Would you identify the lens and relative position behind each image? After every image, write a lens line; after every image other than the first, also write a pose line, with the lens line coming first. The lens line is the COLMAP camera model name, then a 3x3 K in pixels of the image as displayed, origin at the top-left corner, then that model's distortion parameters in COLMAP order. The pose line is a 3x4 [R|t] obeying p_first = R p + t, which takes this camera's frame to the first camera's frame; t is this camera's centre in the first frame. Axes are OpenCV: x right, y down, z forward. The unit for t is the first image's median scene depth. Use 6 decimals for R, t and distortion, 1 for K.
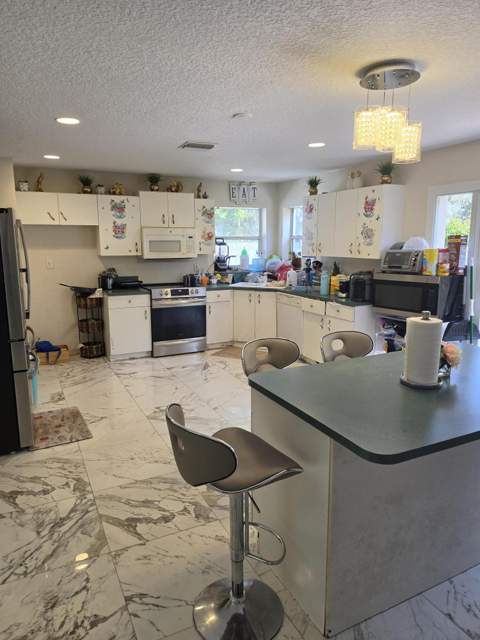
lens RADIAL K [[438.5, 0, 240.0], [0, 438.5, 320.0], [0, 0, 1]] dist [0.085186, -0.165152]
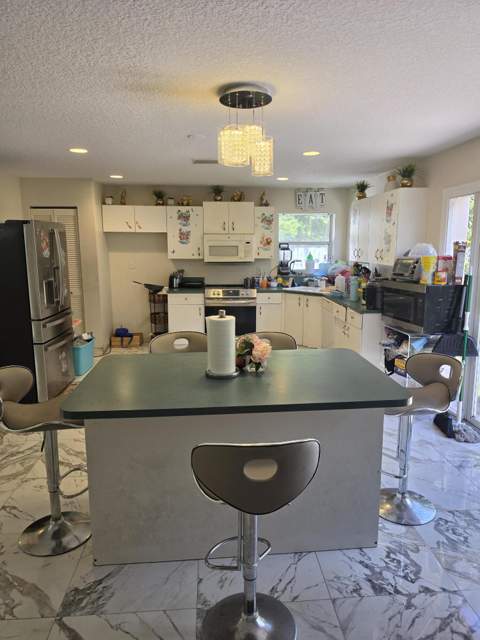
lens RADIAL K [[438.5, 0, 240.0], [0, 438.5, 320.0], [0, 0, 1]] dist [0.085186, -0.165152]
pose [[0.930429, 0.066228, -0.360437, 0.285984], [-0.069928, 0.997548, 0.002783, -0.000532], [0.359738, 0.022615, 0.932779, -0.008020]]
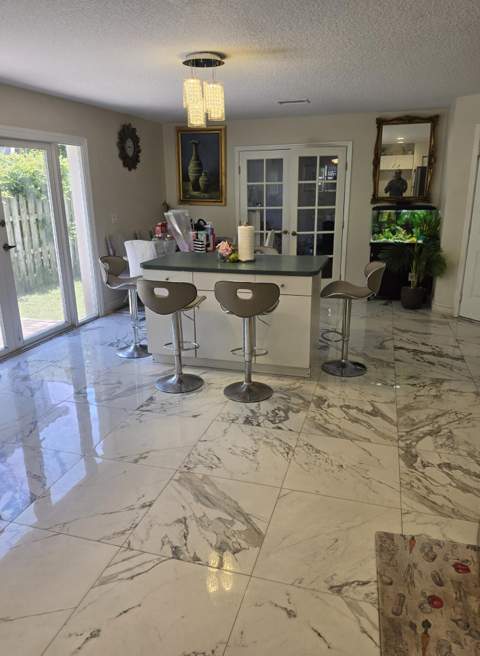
lens RADIAL K [[476.5, 0, 240.0], [0, 476.5, 328.0], [0, 0, 1]] dist [-0.003546, -0.002937]
pose [[-0.735064, -0.189608, 0.650946, -0.326628], [0.141172, 0.896254, 0.420476, -0.151337], [-0.663138, 0.400972, -0.632036, 0.824817]]
